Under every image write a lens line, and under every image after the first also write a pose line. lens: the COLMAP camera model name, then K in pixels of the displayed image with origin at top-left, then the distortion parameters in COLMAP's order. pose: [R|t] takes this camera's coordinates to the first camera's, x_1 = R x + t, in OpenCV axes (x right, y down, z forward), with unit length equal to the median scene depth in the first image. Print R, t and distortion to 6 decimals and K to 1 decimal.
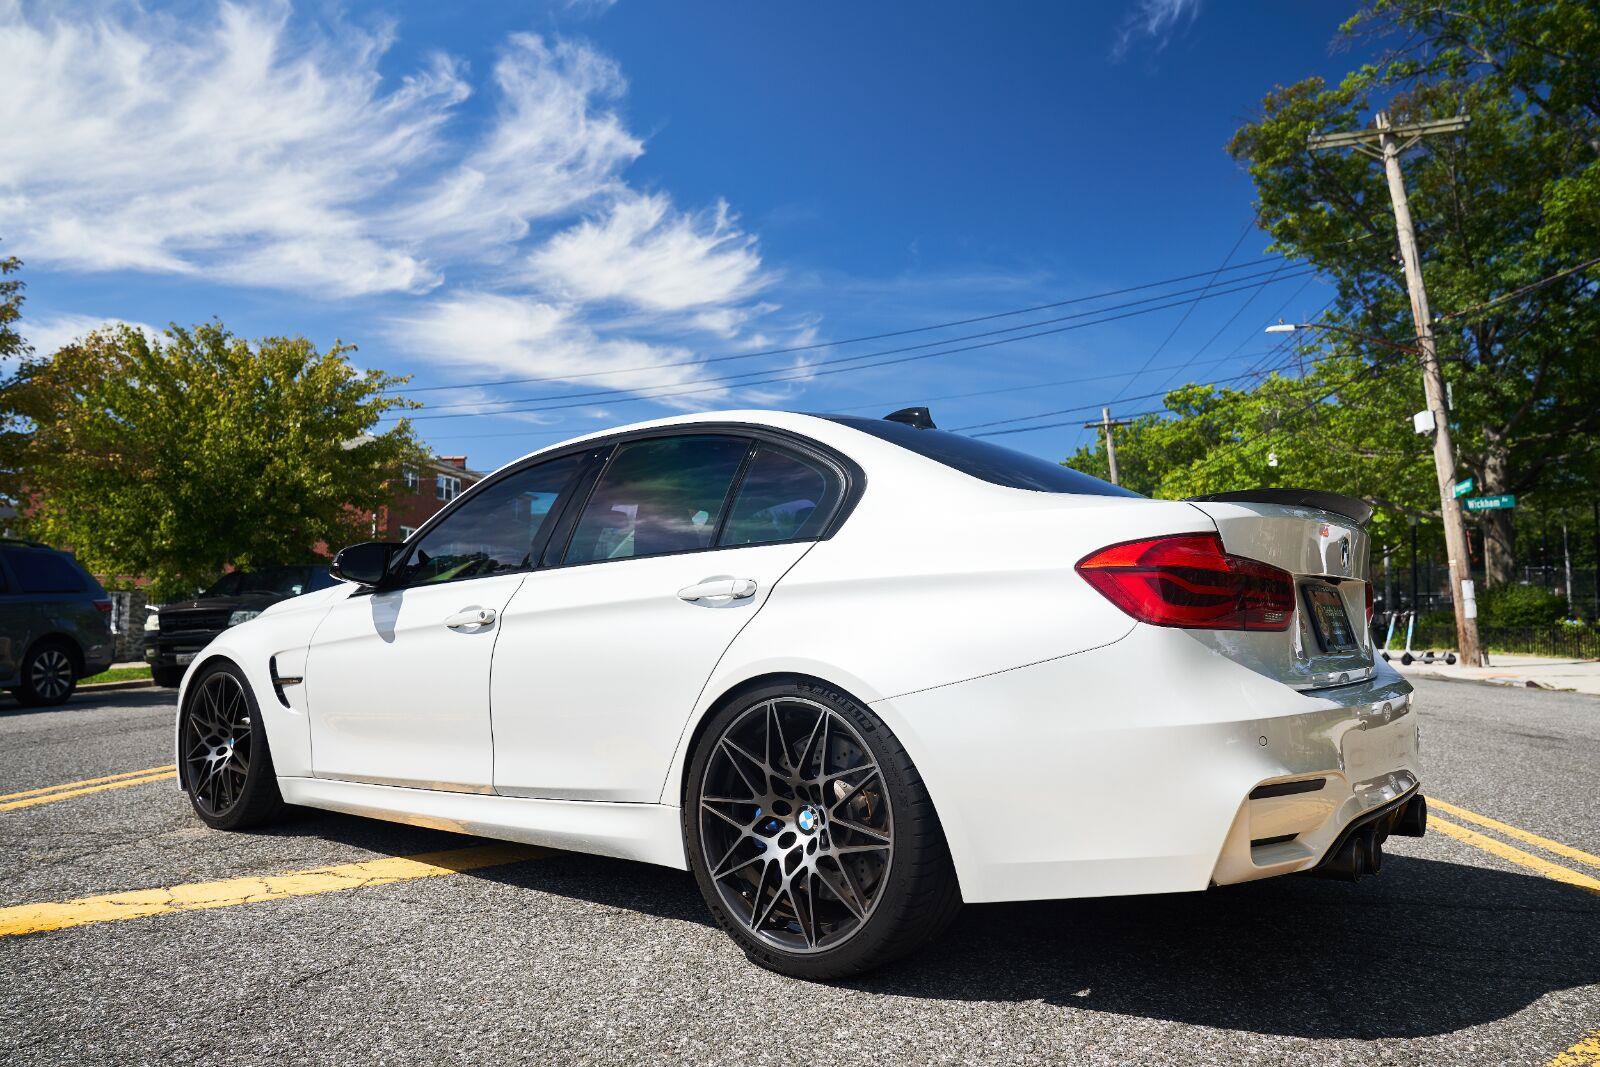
lens RADIAL K [[1145.6, 0, 789.1], [0, 1145.6, 532.0], [0, 0, 1]] dist [-0.004150, 0.001548]
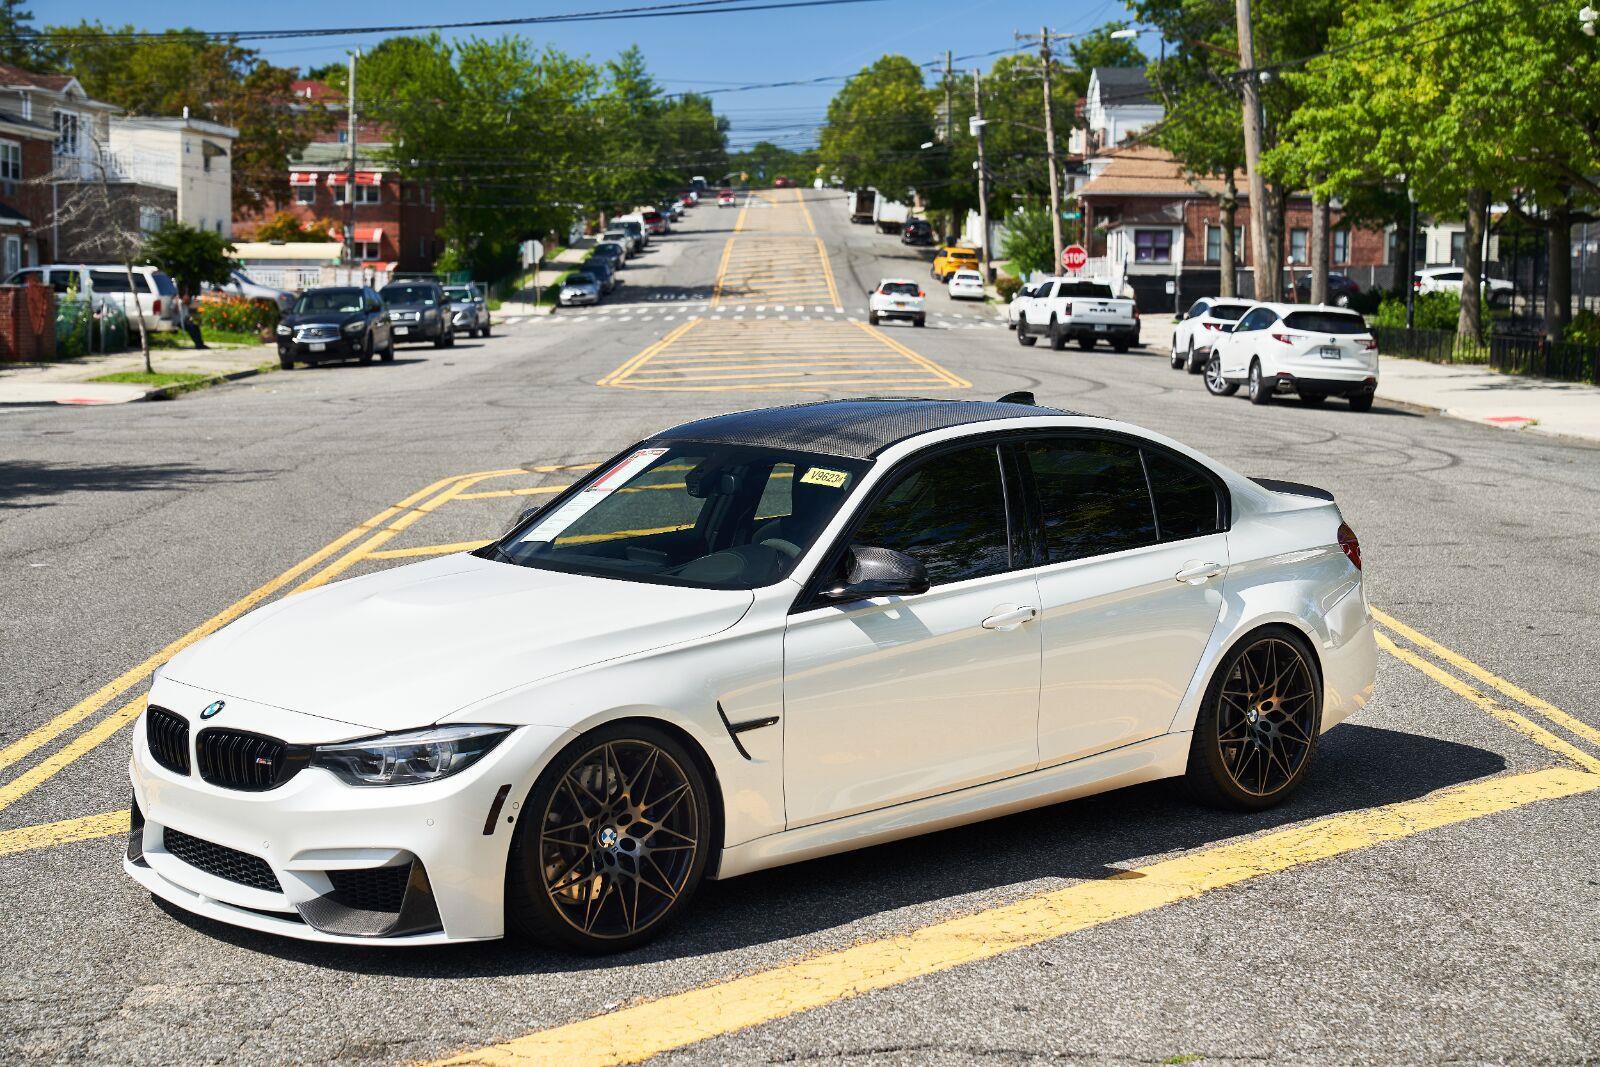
lens RADIAL K [[2677.1, 0, 792.1], [0, 2677.1, 532.2], [0, 0, 1]] dist [-0.031301, 0.269834]
pose [[0.991640, -0.005305, 0.128928, -0.093489], [-0.017688, 0.984135, 0.176540, -0.079797], [-0.127819, -0.177345, 0.975813, -0.151283]]
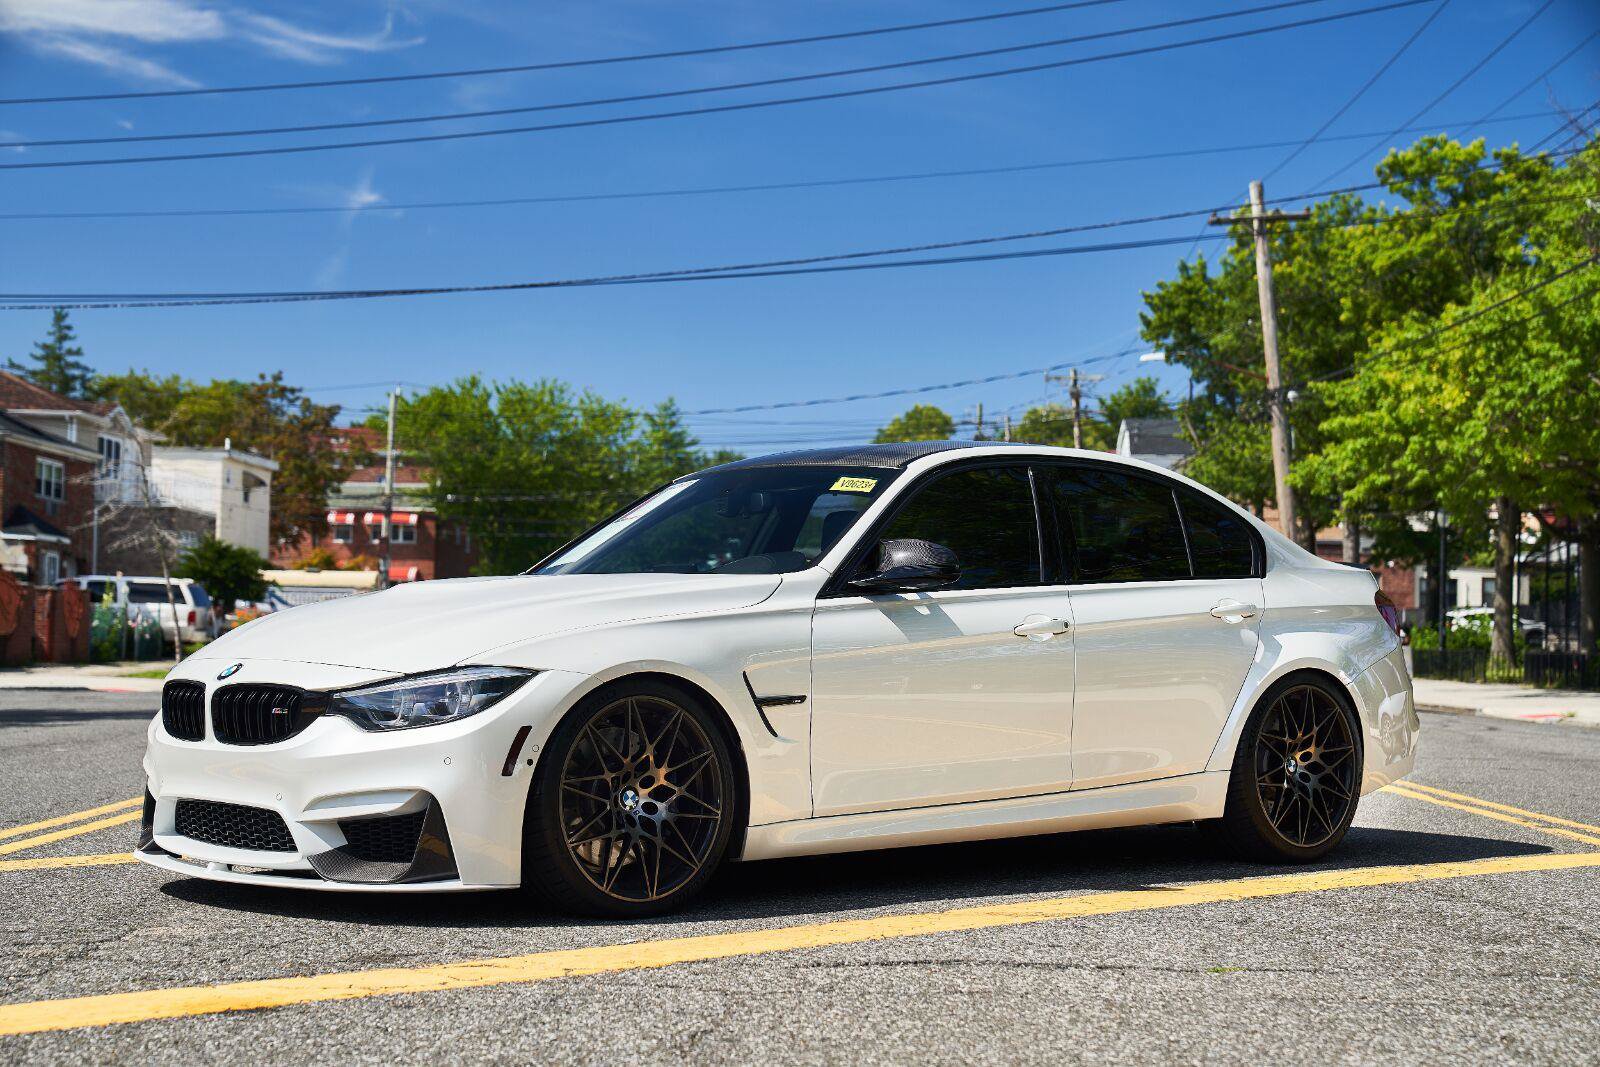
lens RADIAL K [[2677.1, 0, 792.1], [0, 2677.1, 532.2], [0, 0, 1]] dist [-0.031301, 0.269834]
pose [[0.993037, 0.019194, 0.116227, -0.091819], [-0.023678, 0.999023, 0.037324, -0.009785], [-0.115397, -0.039816, 0.992521, -0.153457]]
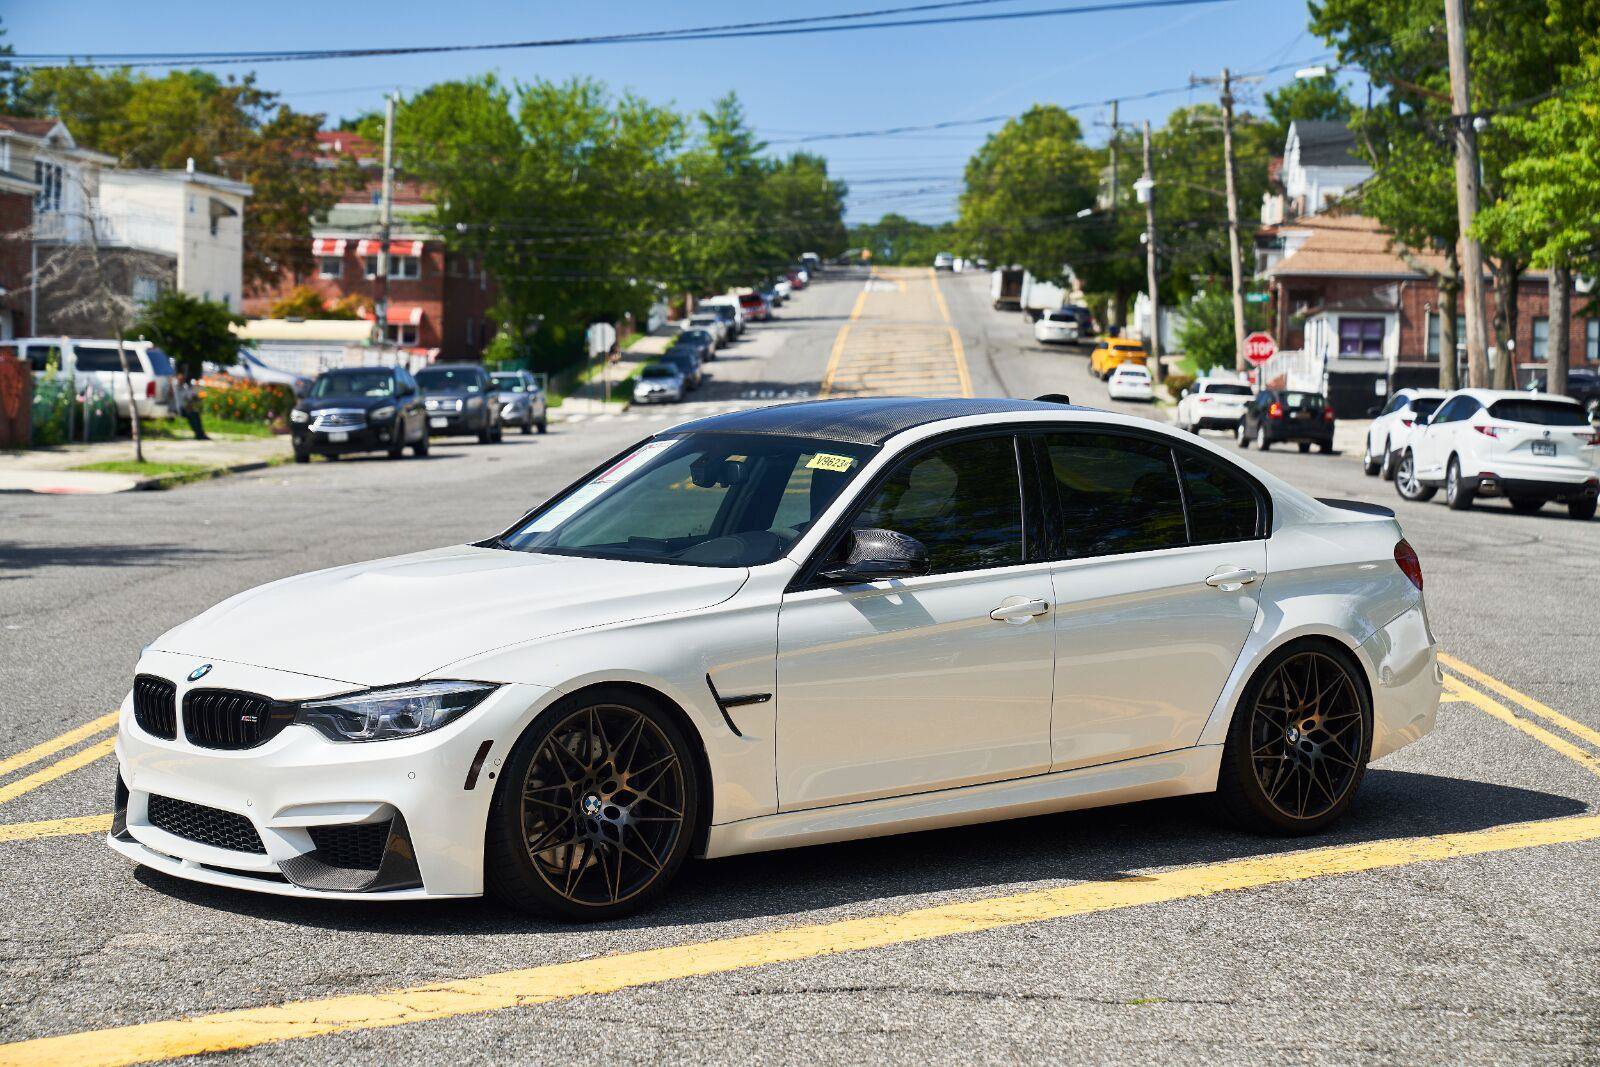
lens RADIAL K [[3335.5, 0, 746.7], [0, 3335.5, 533.7], [0, 0, 1]] dist [-0.006244, 0.231370]
pose [[0.997155, 0.013173, 0.074220, -0.082559], [-0.022599, 0.991565, 0.127625, -0.065479], [-0.071913, -0.128939, 0.989042, -0.263089]]
